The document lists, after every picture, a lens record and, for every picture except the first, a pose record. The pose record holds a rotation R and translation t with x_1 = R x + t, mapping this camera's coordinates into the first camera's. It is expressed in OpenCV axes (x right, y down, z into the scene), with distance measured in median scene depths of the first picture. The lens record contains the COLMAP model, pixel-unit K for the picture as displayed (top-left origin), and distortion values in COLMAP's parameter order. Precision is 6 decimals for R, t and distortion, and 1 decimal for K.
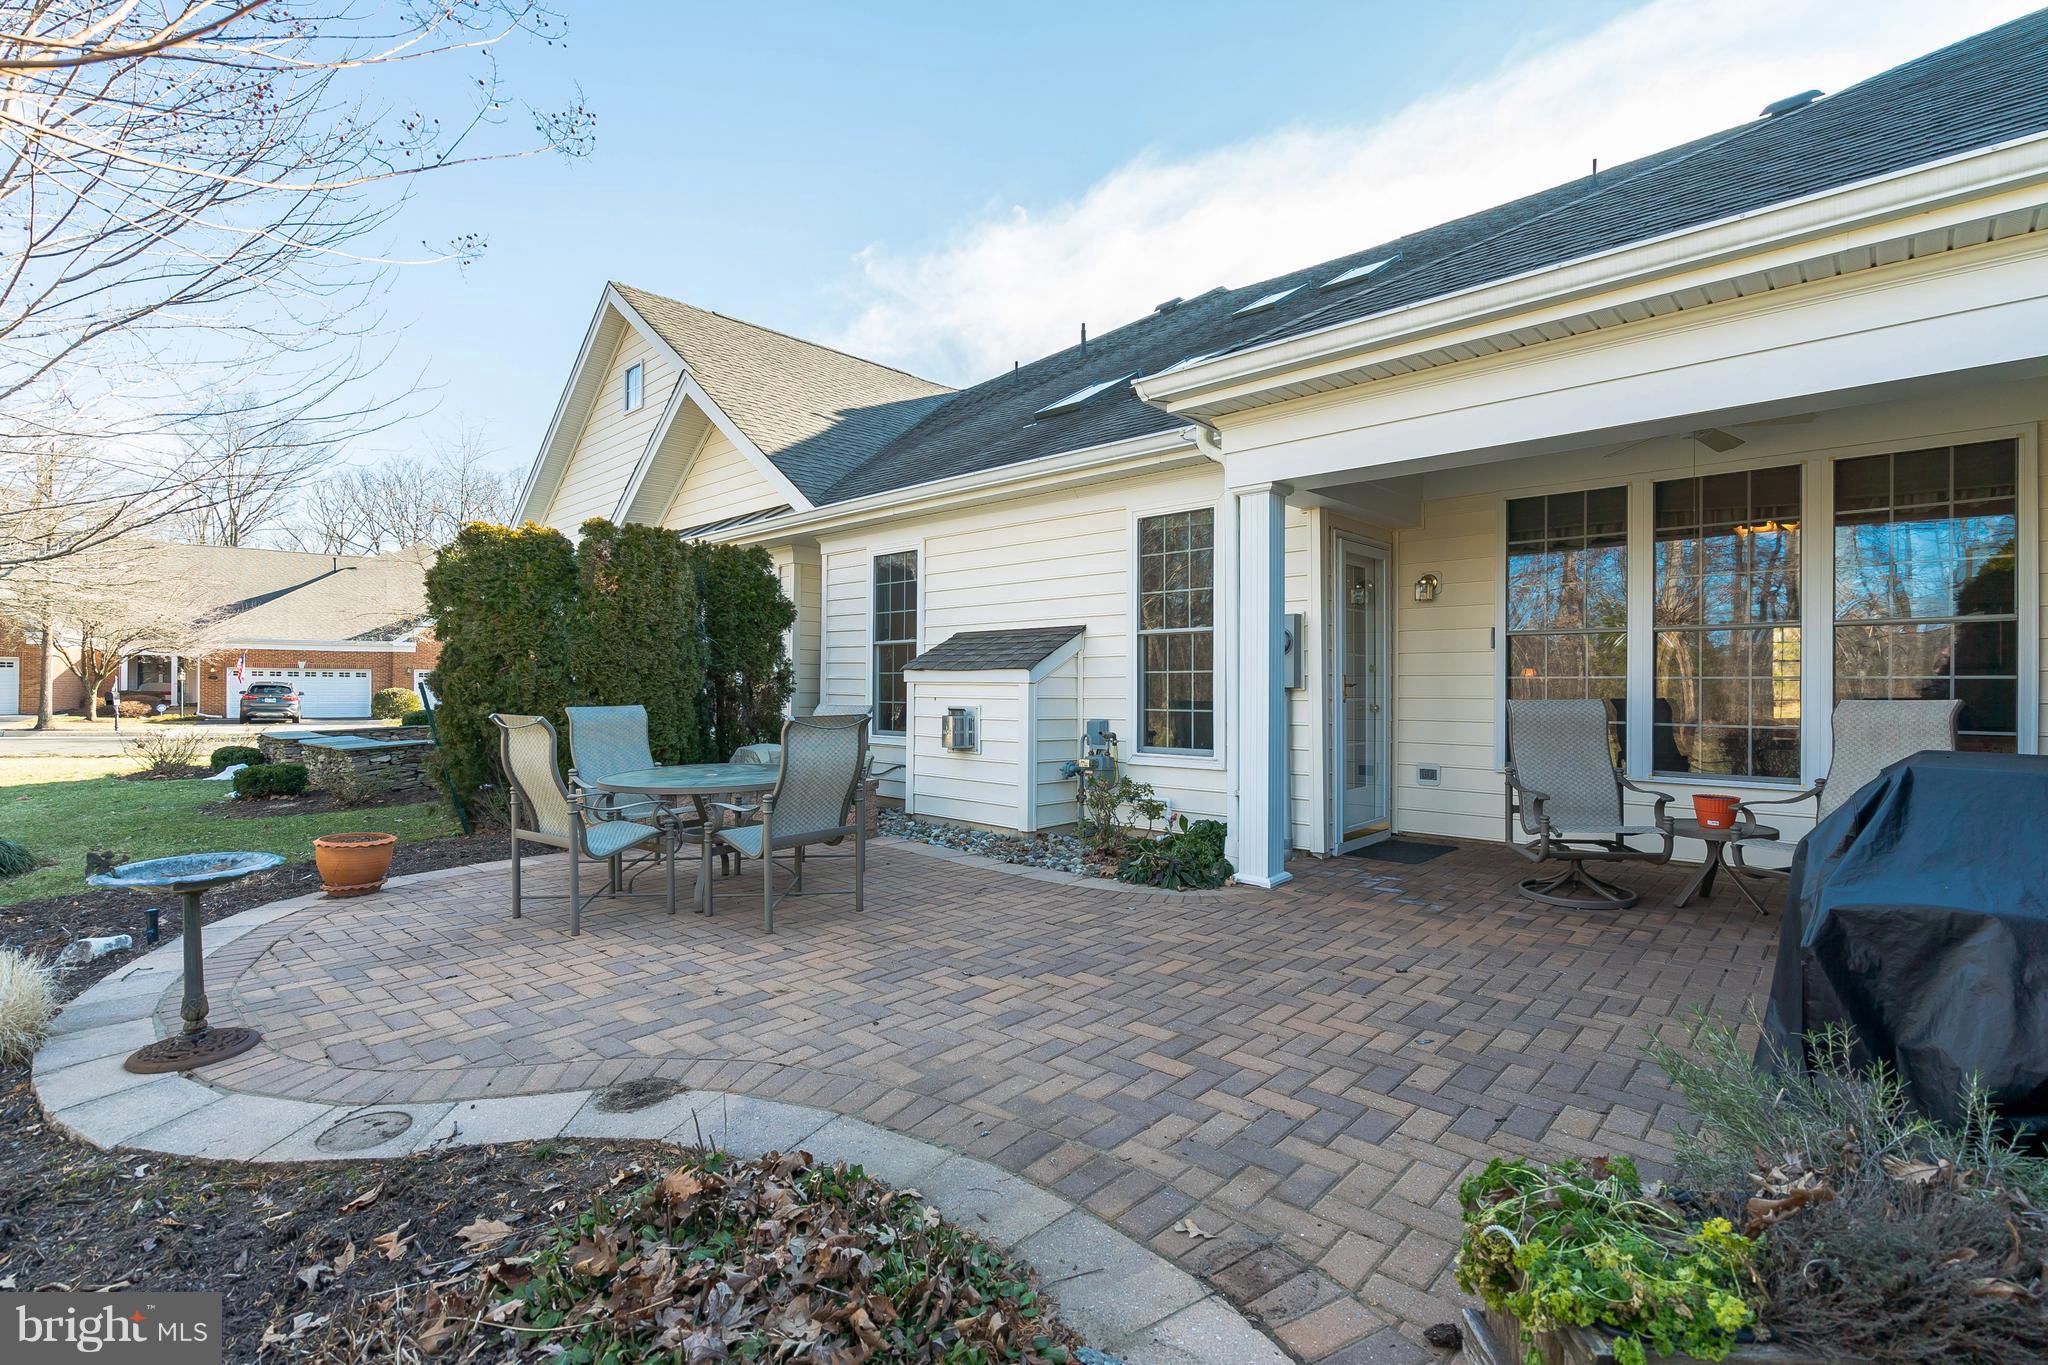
lens RADIAL K [[961.2, 0, 1024.0], [0, 961.2, 682.5], [0, 0, 1]] dist [0.000186, 0.000121]
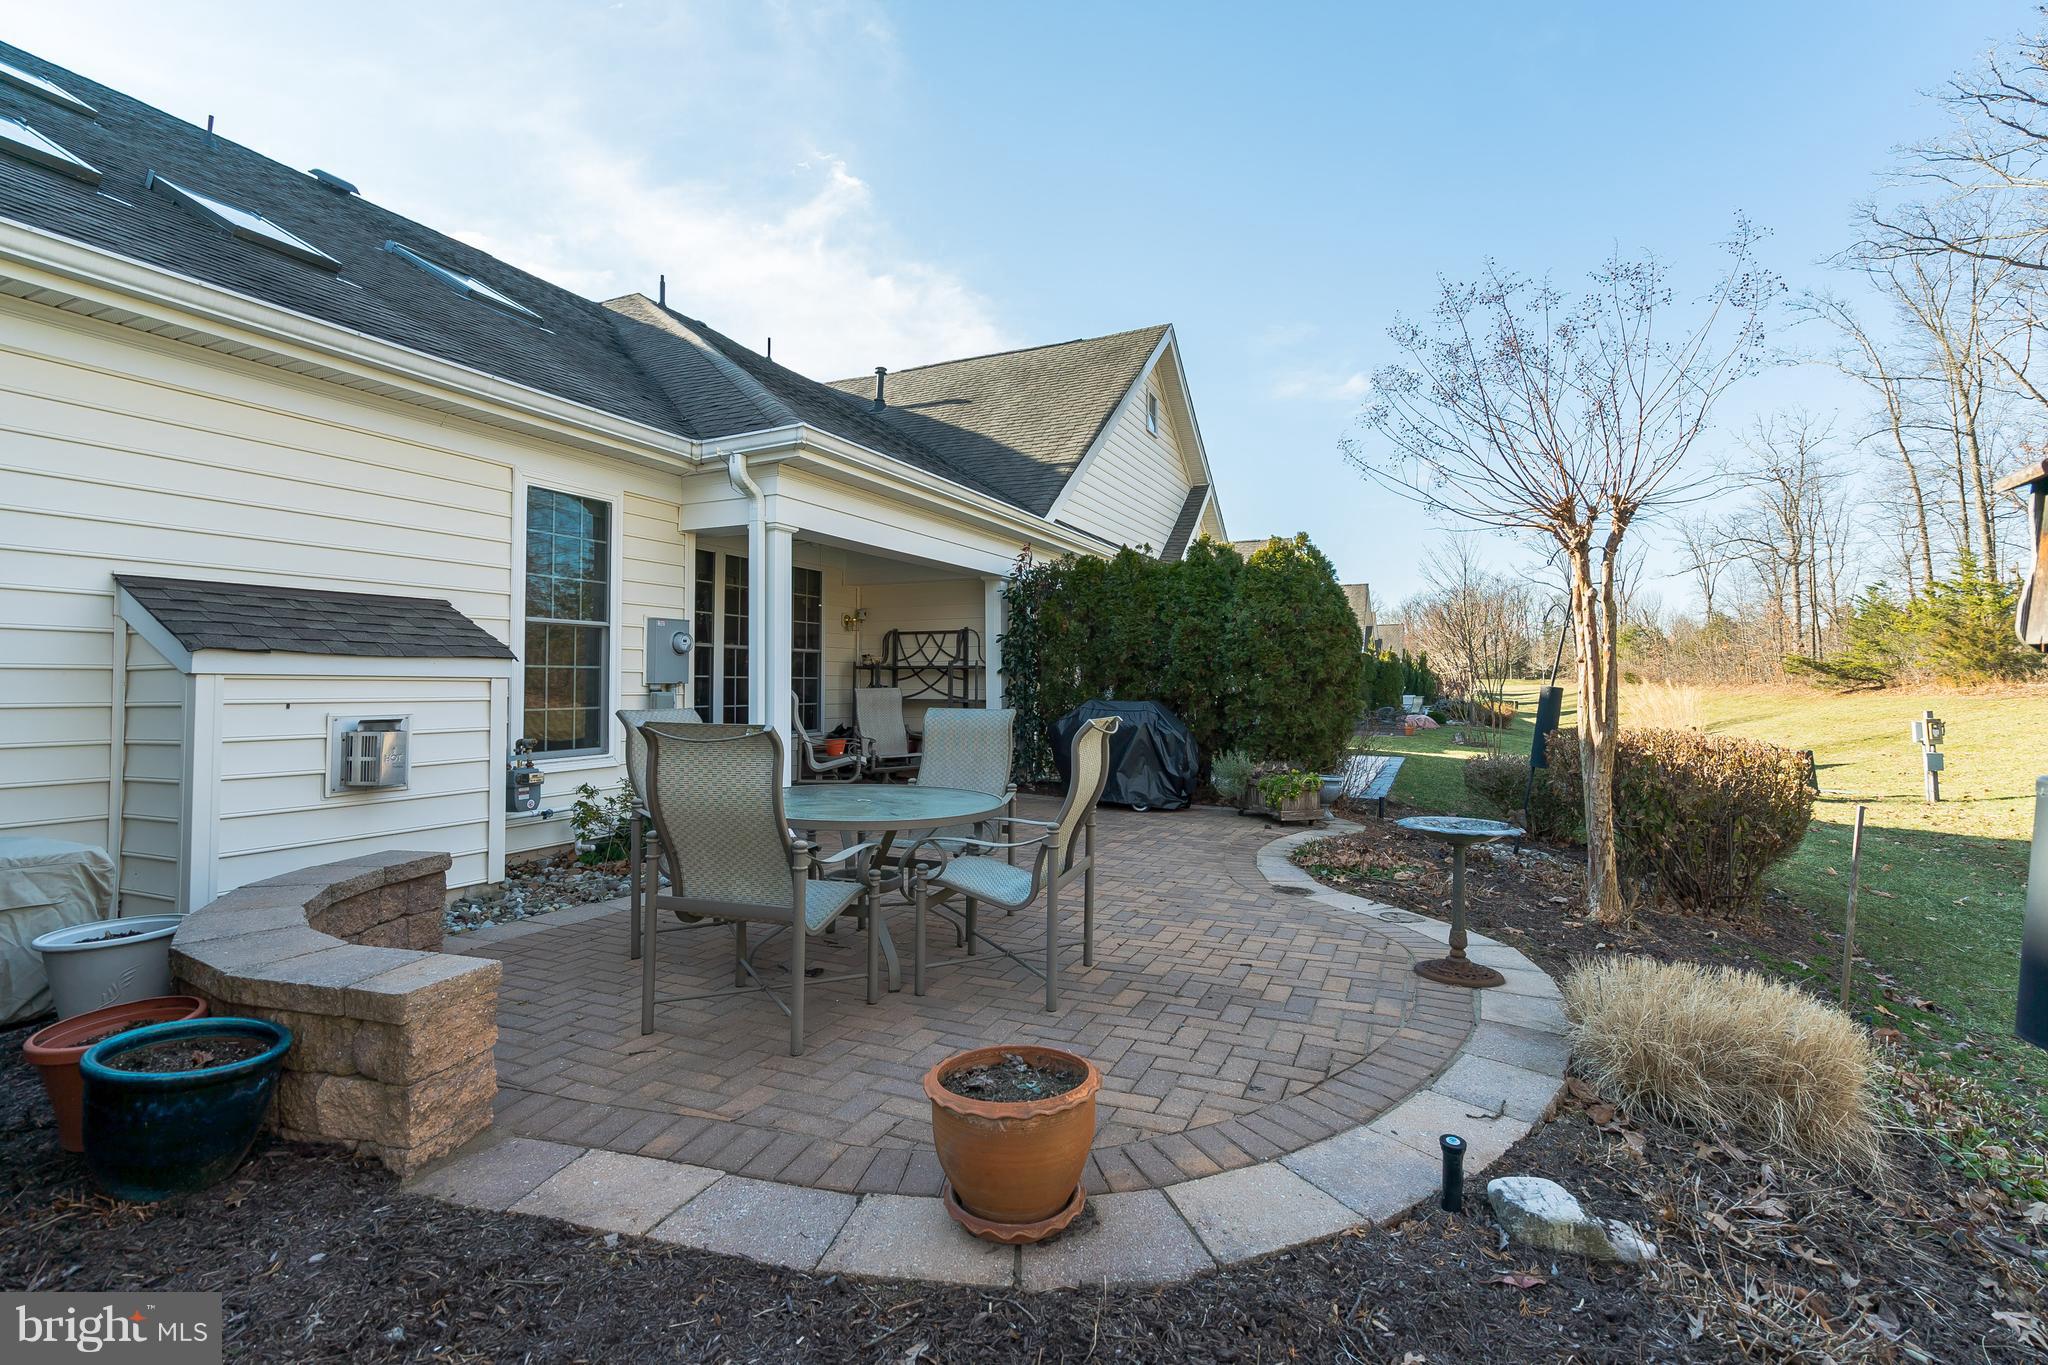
lens RADIAL K [[925.5, 0, 1024.0], [0, 925.5, 682.5], [0, 0, 1]] dist [-0.000213, 0.000208]
pose [[-0.299584, 0.007391, 0.954041, -0.793728], [-0.007072, 0.999925, -0.009968, 0.008857], [-0.954044, -0.009733, -0.299509, 0.825055]]
